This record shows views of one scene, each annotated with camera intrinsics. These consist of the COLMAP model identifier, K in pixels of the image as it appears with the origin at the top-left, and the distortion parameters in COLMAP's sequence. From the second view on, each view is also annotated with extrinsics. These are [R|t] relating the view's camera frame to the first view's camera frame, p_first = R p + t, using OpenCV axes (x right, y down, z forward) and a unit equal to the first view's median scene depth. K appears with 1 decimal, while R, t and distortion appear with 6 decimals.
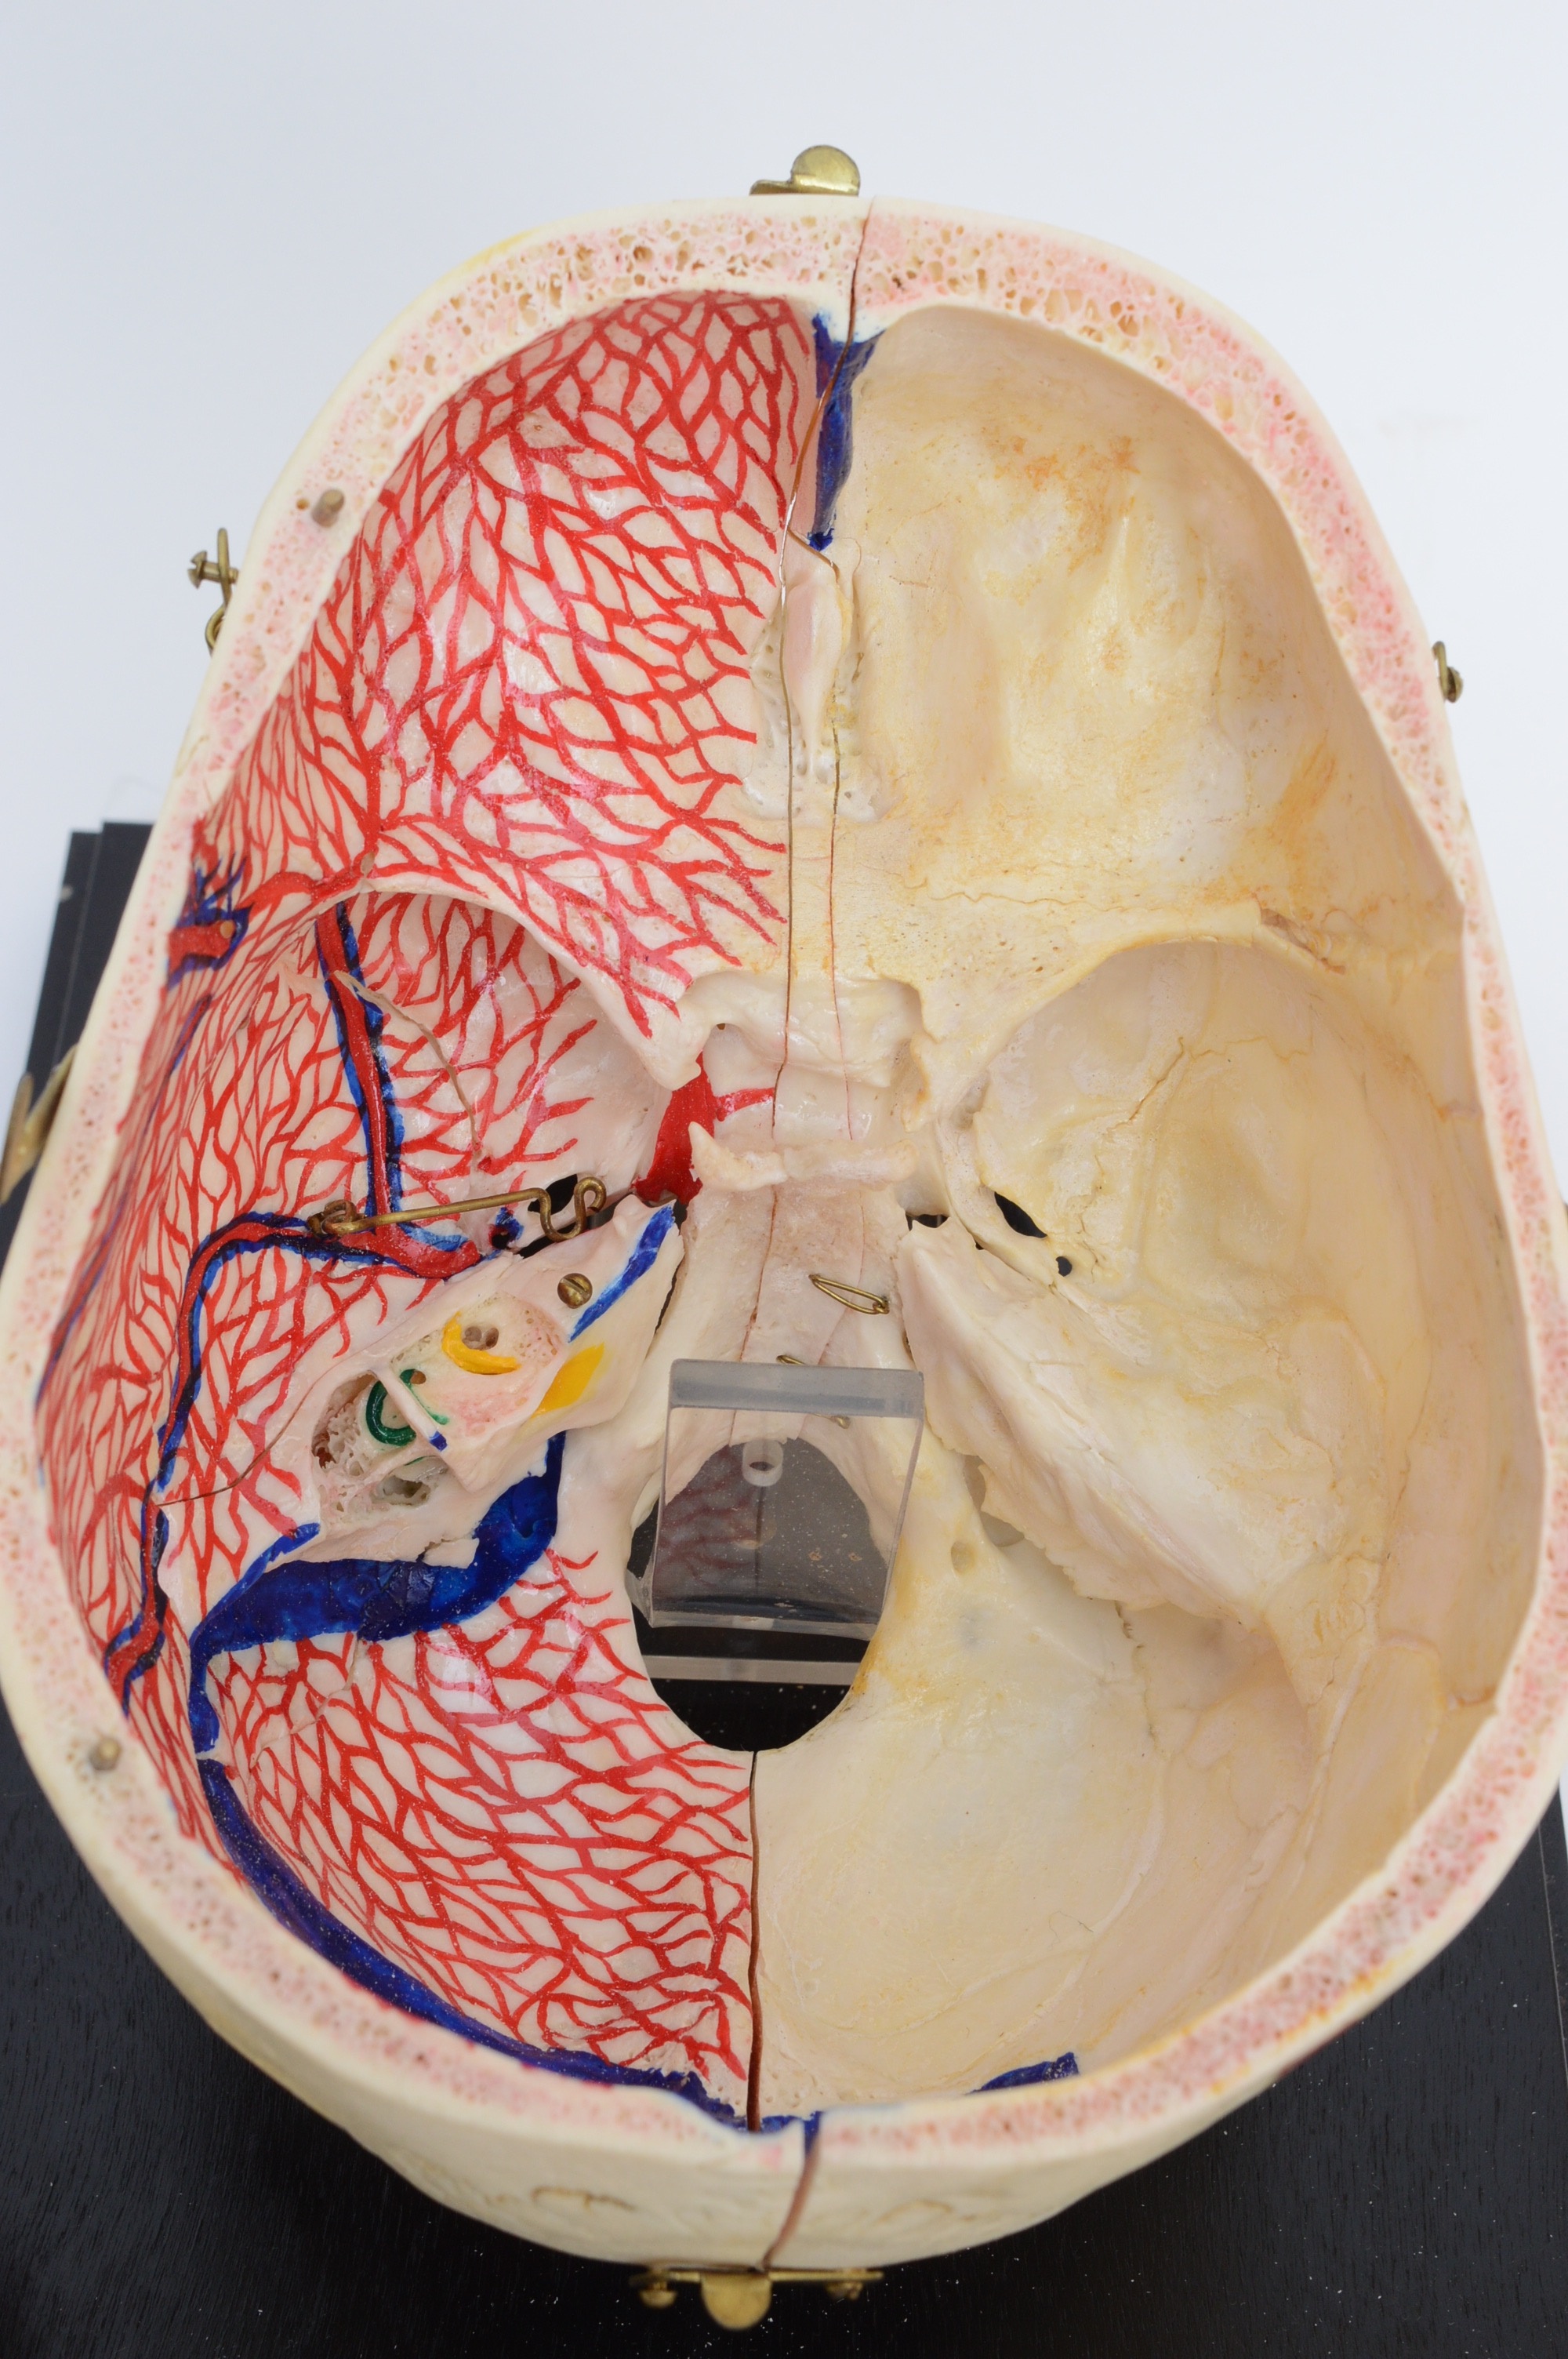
lens RADIAL K [[3663.3, 0, 784.0], [0, 3663.3, 1179.5], [0, 0, 1]] dist [-0.019396, 0.013036]
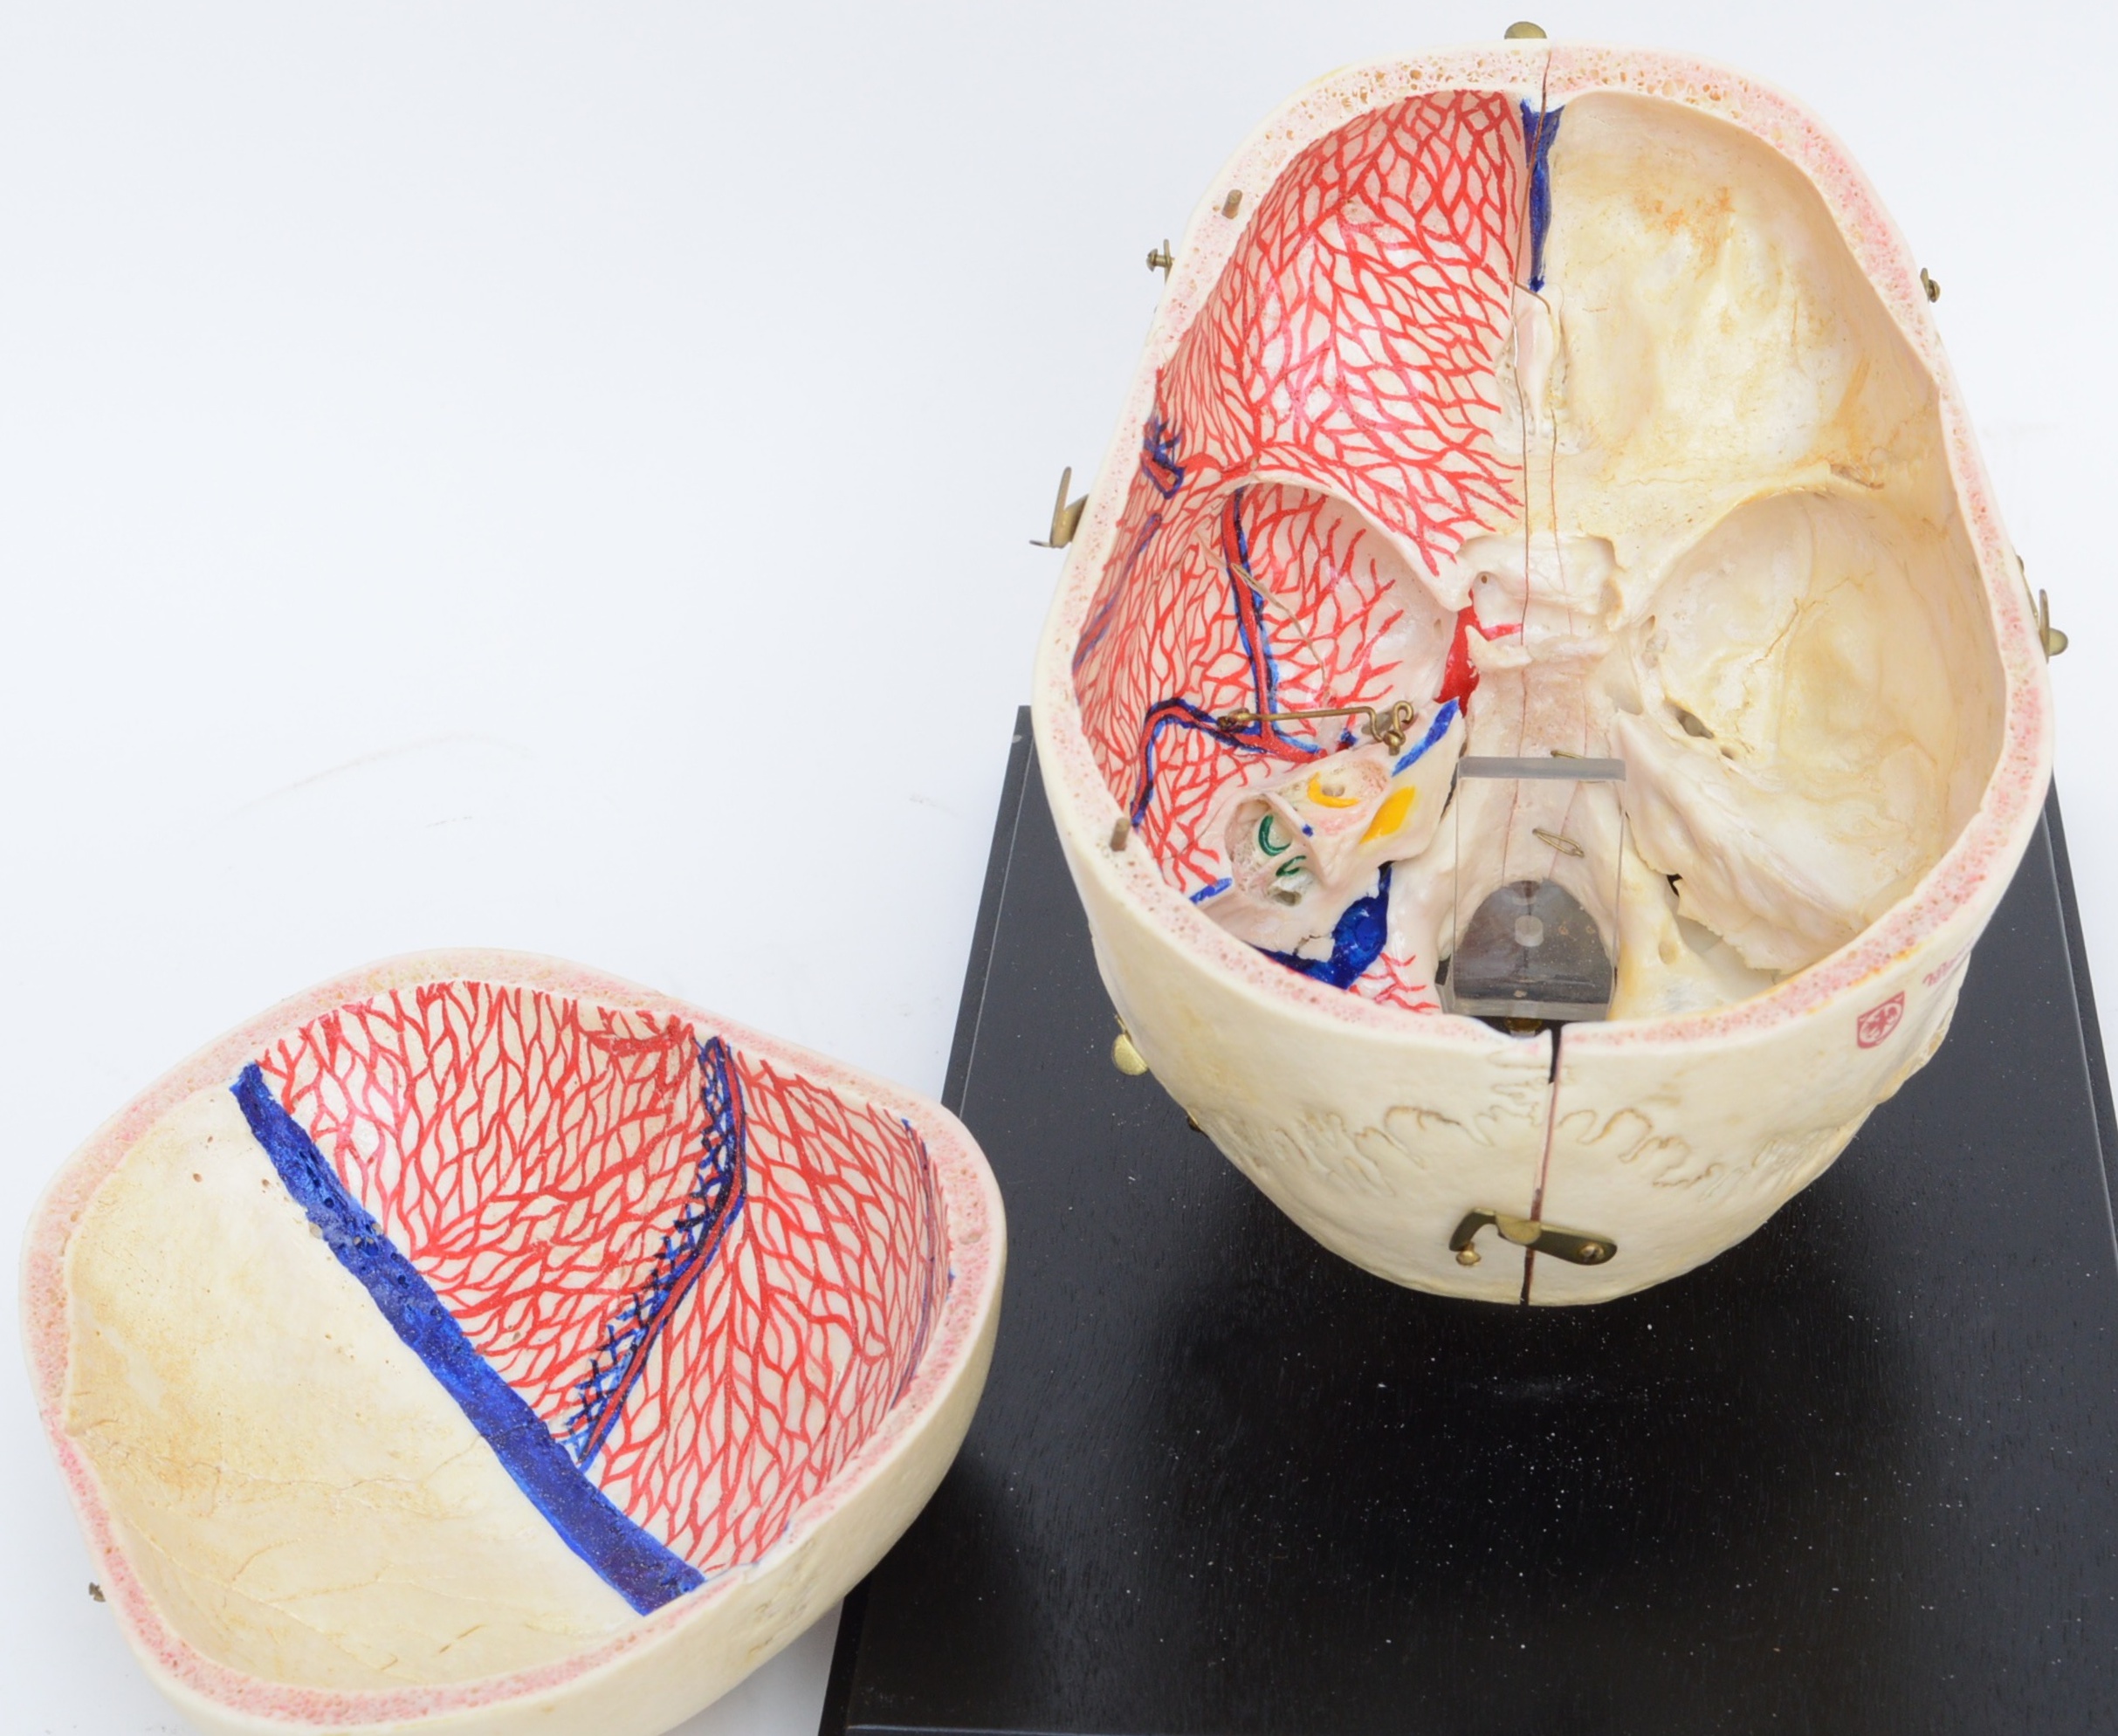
lens RADIAL K [[4059.5, 0, 1059.0], [0, 4059.5, 868.0], [0, 0, 1]] dist [-0.036407, 0.059126]
pose [[0.990788, -0.045545, -0.127535, 0.017965], [0.006821, 0.957338, -0.288890, 0.579929], [0.135252, 0.285359, 0.948830, -0.618470]]
